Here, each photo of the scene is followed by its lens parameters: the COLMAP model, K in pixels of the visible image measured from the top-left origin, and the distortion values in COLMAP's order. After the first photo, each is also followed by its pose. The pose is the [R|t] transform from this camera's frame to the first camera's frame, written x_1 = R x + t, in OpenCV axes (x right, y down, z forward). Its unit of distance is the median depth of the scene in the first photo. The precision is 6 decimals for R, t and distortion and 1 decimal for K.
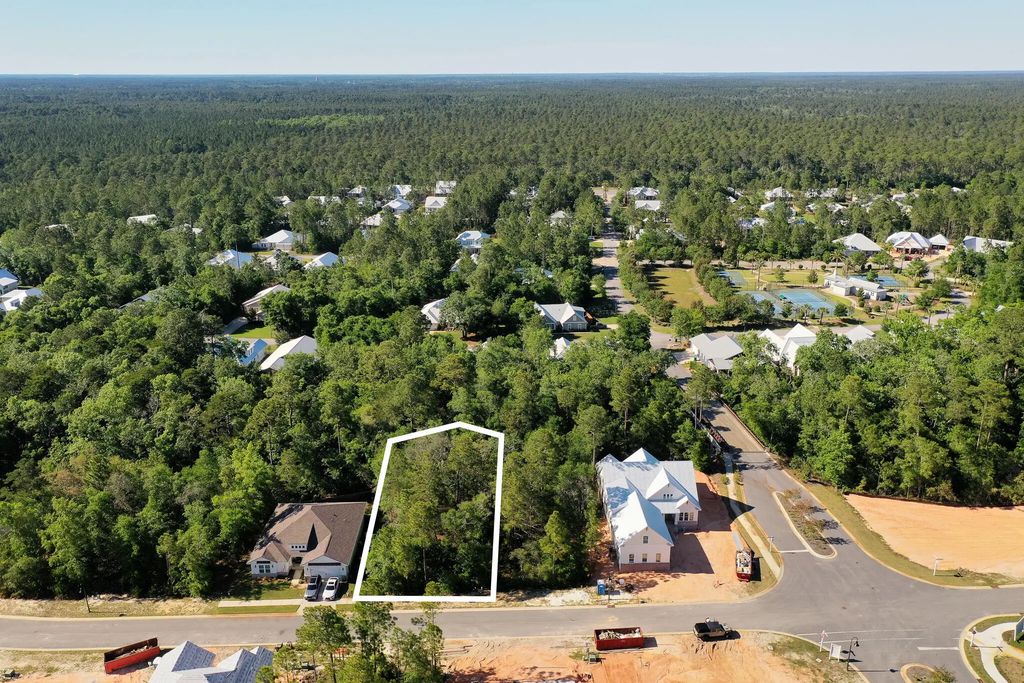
lens RADIAL K [[805.1, 0, 512.0], [0, 805.1, 341.5], [0, 0, 1]] dist [0.004030, 0.007521]
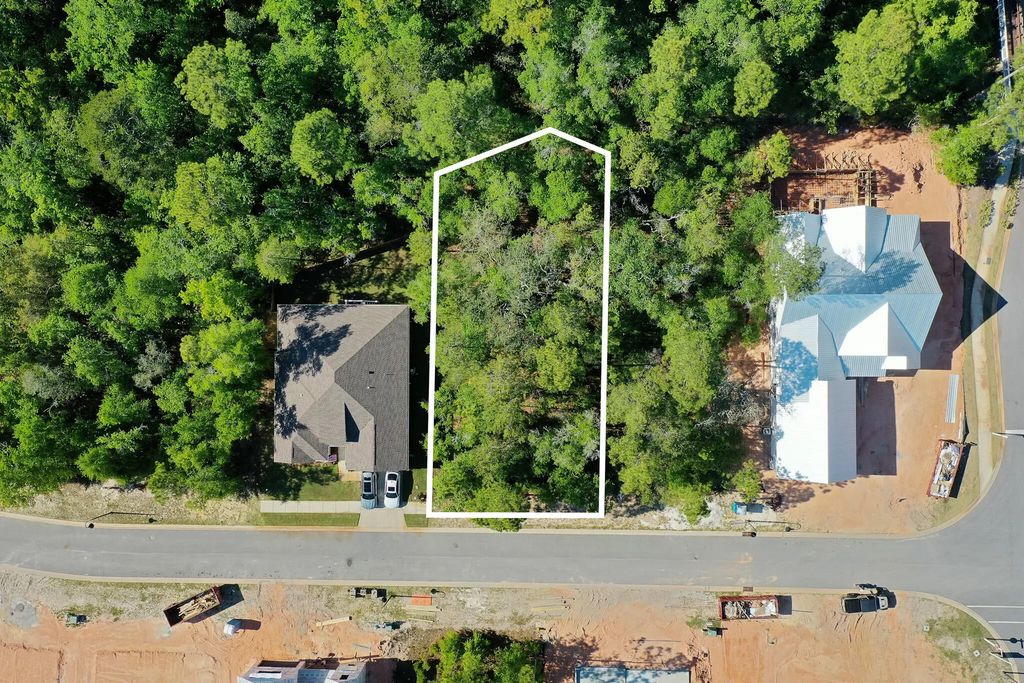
lens RADIAL K [[805.1, 0, 512.0], [0, 805.1, 341.5], [0, 0, 1]] dist [0.004030, 0.007521]
pose [[0.998745, 0.024791, -0.043519, -0.083617], [0.033027, 0.327239, 0.944364, -0.520364], [0.037653, -0.944616, 0.326009, 0.959892]]
